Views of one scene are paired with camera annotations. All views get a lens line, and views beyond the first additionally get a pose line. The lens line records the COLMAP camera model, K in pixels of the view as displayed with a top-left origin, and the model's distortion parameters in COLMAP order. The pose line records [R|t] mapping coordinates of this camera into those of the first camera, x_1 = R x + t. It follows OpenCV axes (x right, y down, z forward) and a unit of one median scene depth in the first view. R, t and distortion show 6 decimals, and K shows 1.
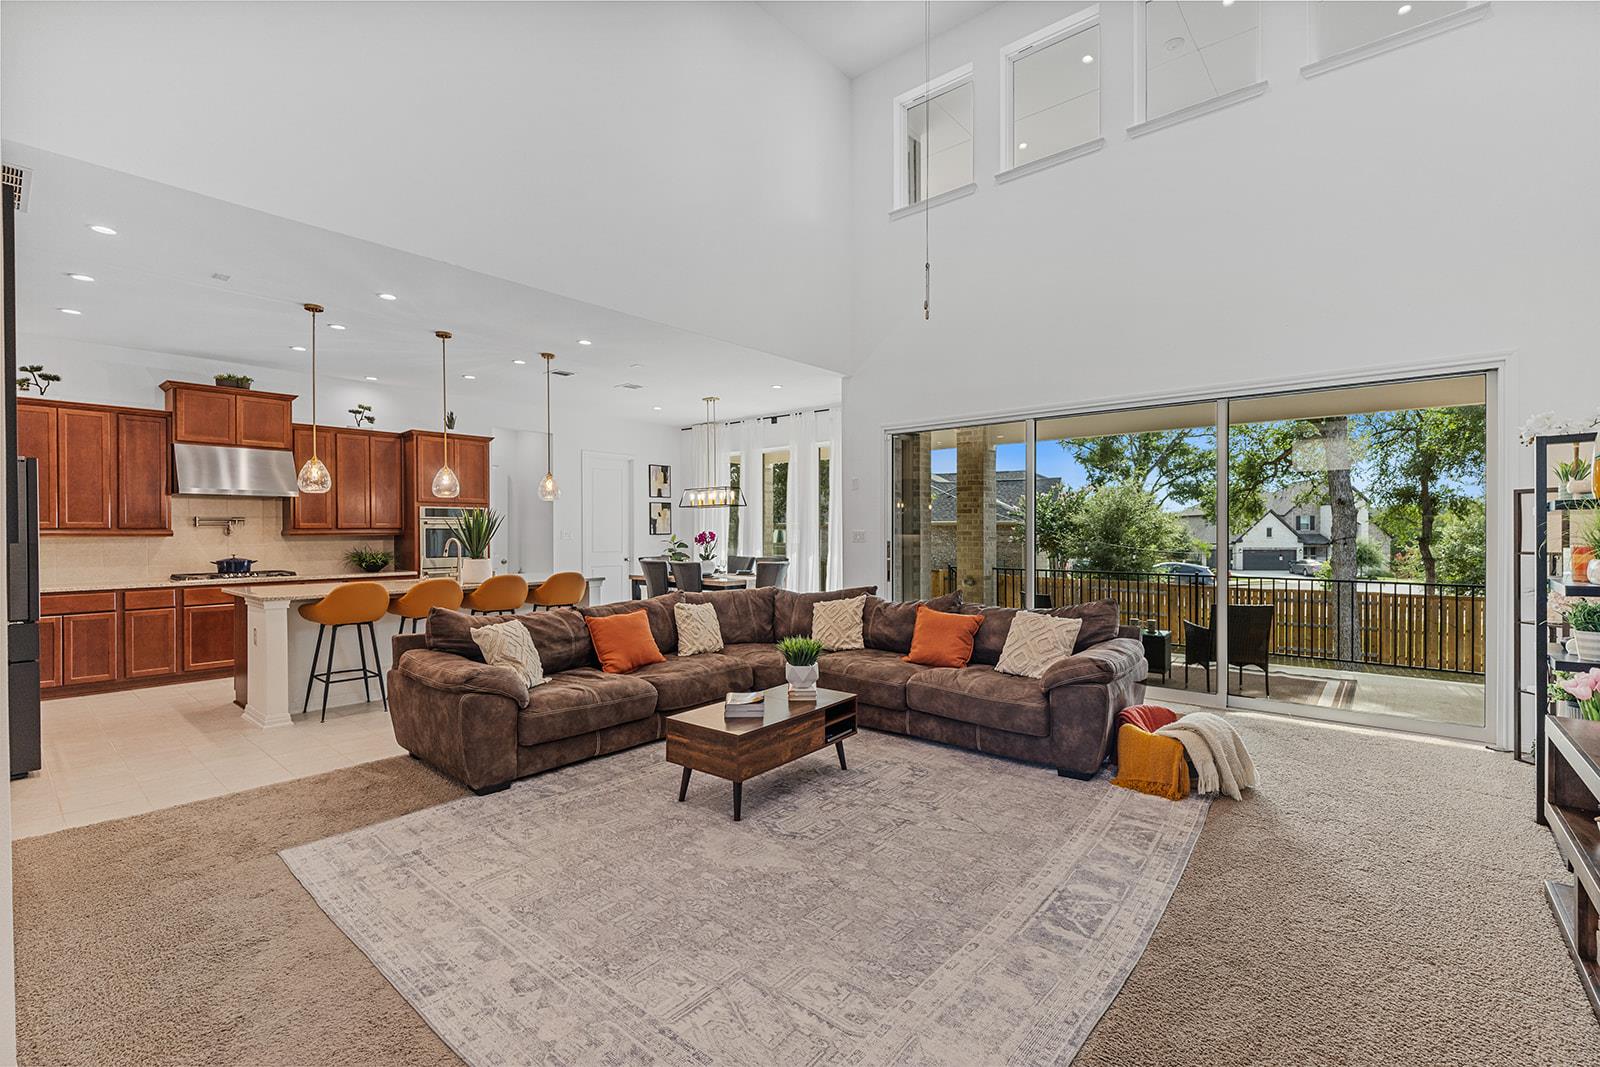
lens RADIAL K [[699.4, 0, 792.2], [0, 699.4, 534.7], [0, 0, 1]] dist [0.005355, -0.004210]
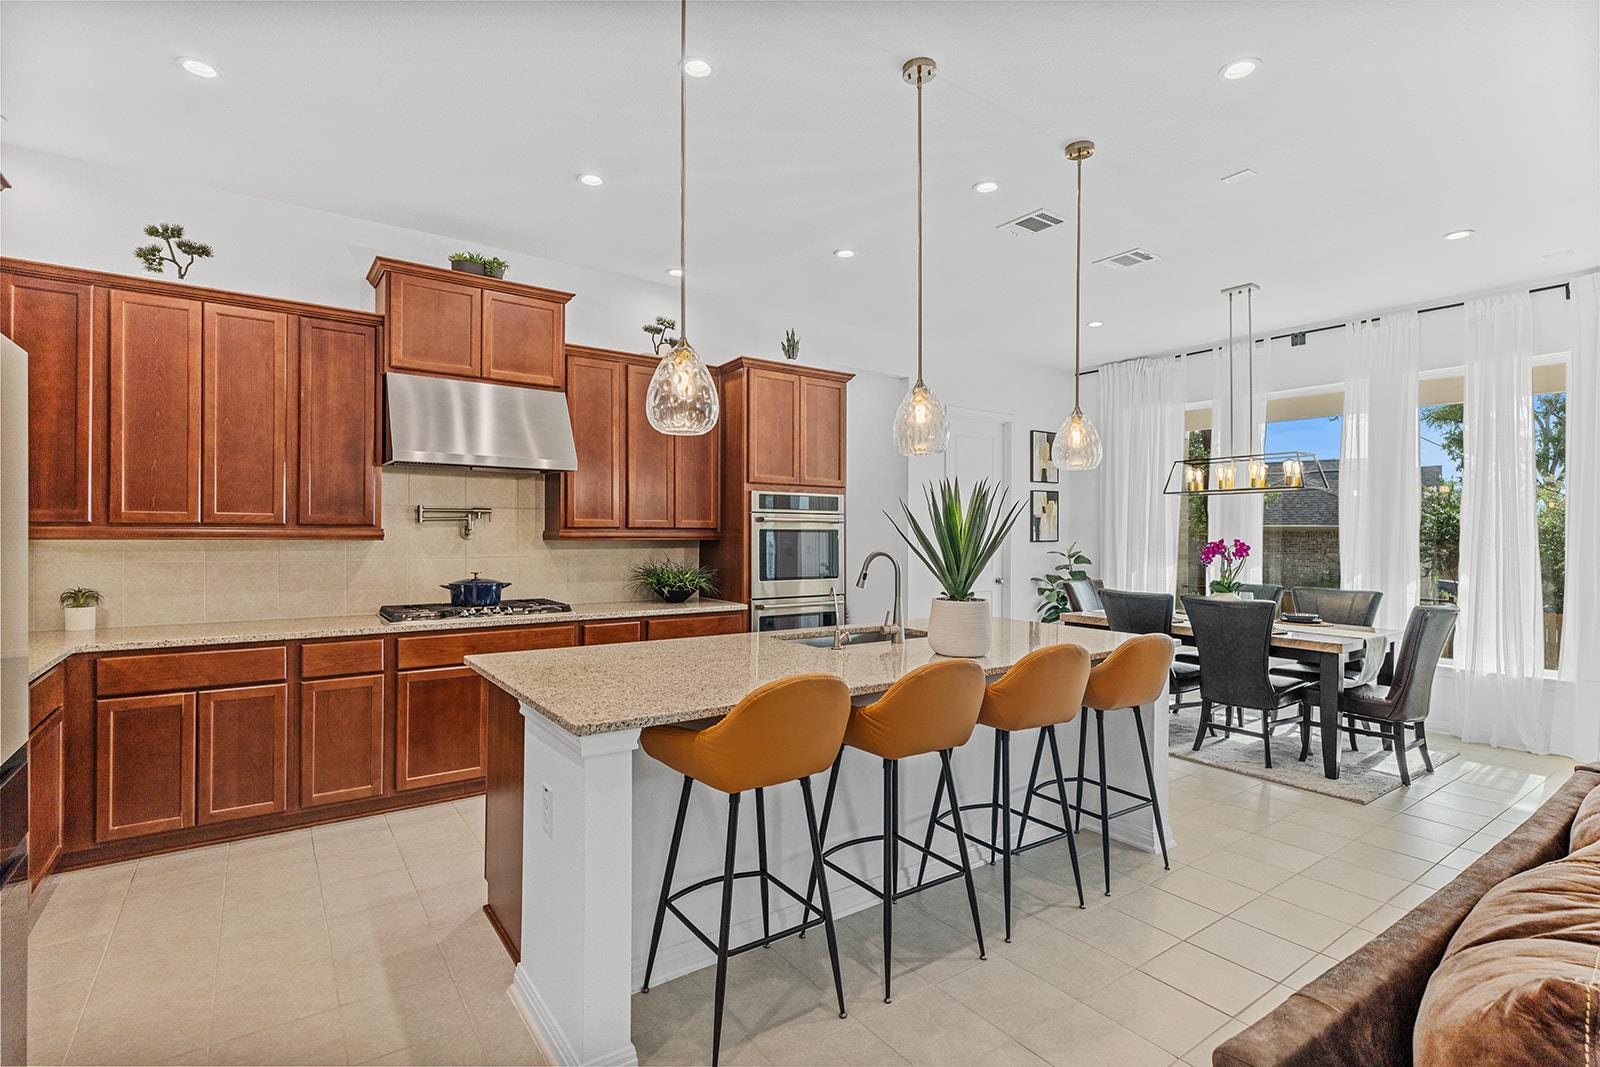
lens RADIAL K [[741.1, 0, 792.6], [0, 741.1, 534.1], [0, 0, 1]] dist [0.000917, -0.004884]
pose [[0.971306, 0.008105, -0.237694, -0.433524], [-0.009737, 0.999936, -0.005695, -0.002051], [0.237632, 0.007846, 0.971324, 0.511648]]
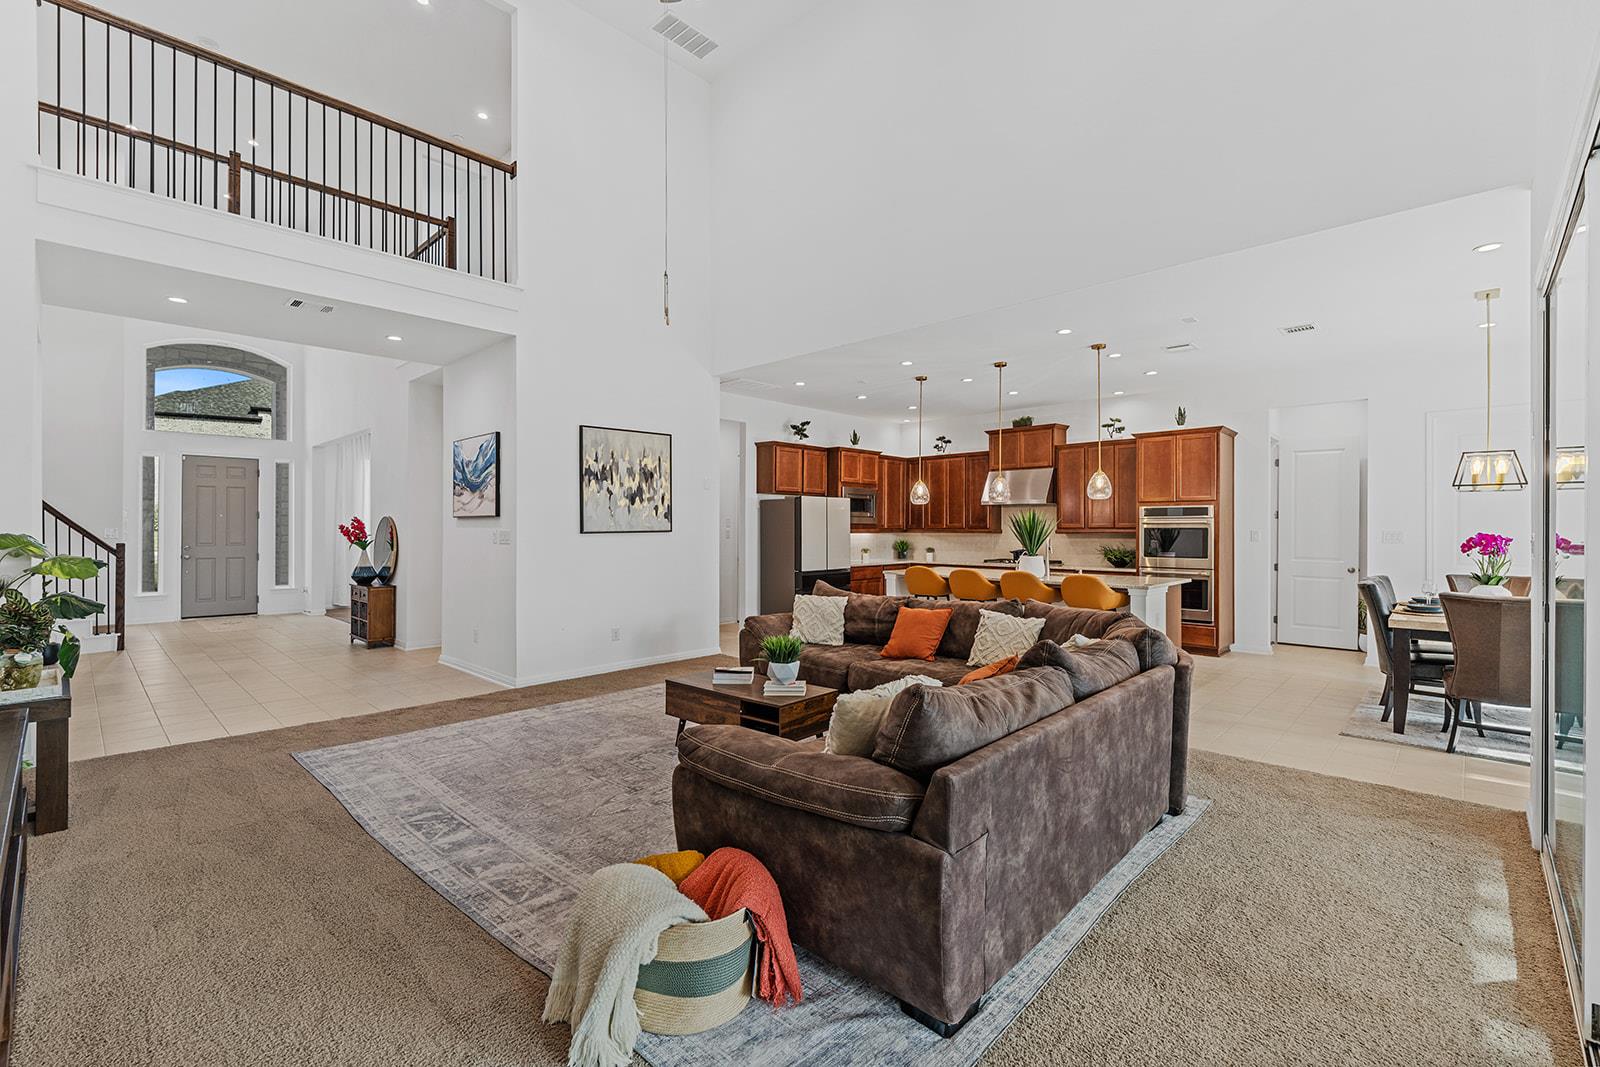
lens RADIAL K [[699.4, 0, 799.0], [0, 699.4, 530.7], [0, 0, 1]] dist [0.005355, -0.004210]
pose [[-0.050117, 0.002182, -0.998741, 0.644500], [-0.007248, 0.999970, 0.002548, -0.004990], [0.998717, 0.007367, -0.050100, 0.669618]]
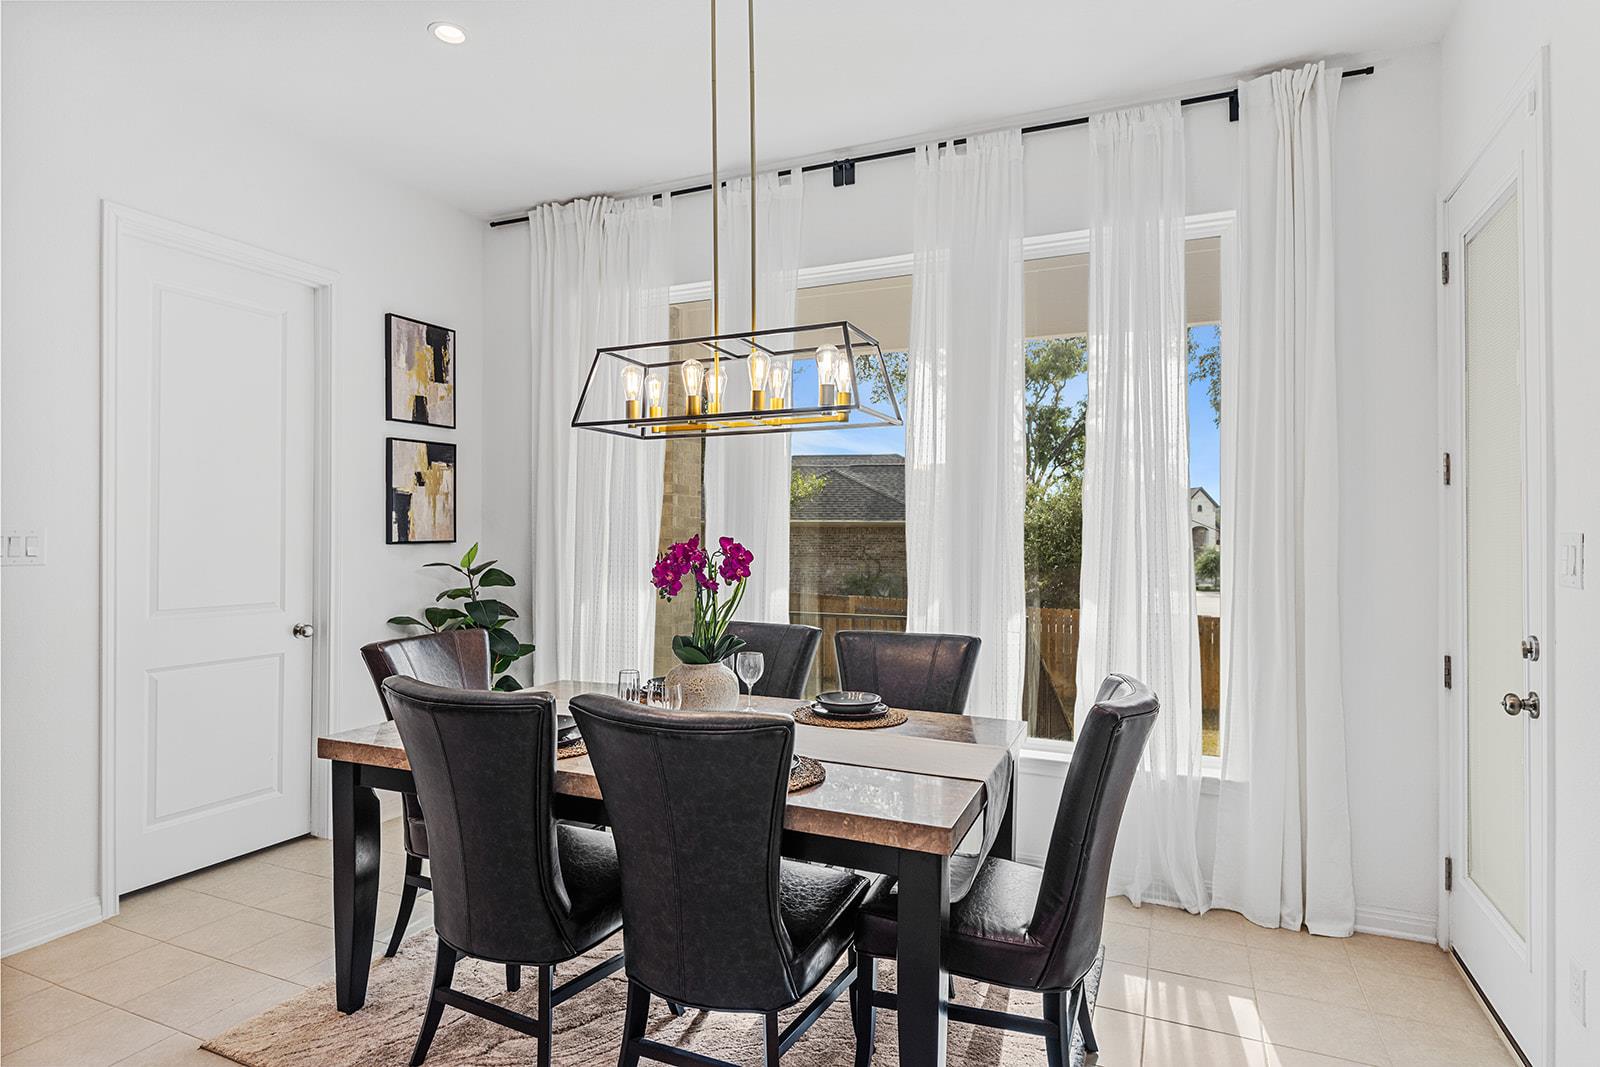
lens RADIAL K [[853.6, 0, 792.7], [0, 853.6, 534.6], [0, 0, 1]] dist [0.007808, -0.003121]
pose [[0.954340, 0.005216, 0.298677, -0.249675], [-0.003707, 0.999977, -0.005619, -0.004492], [-0.298700, 0.004256, 0.954338, 1.009029]]
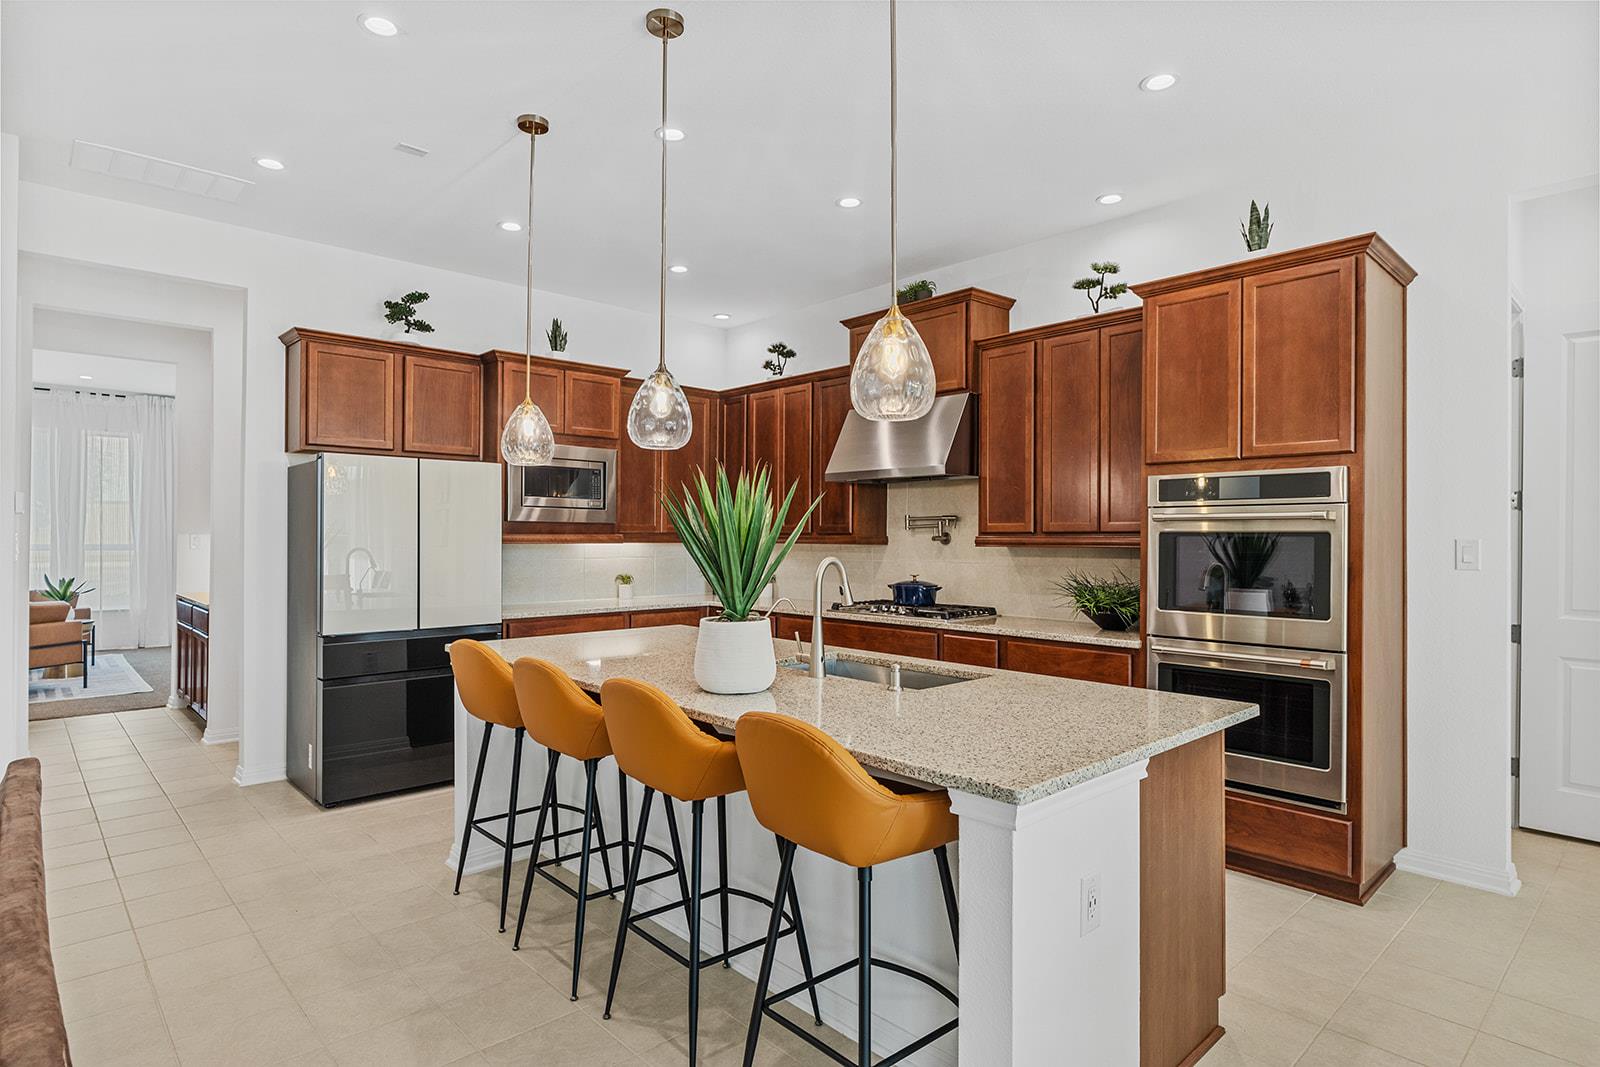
lens RADIAL K [[853.6, 0, 804.7], [0, 853.6, 536.2], [0, 0, 1]] dist [0.007808, -0.003121]
pose [[-0.102141, -0.000867, -0.994770, -0.043029], [-0.010560, 0.999944, 0.000213, -0.005646], [0.994714, 0.010527, -0.102145, 1.046747]]
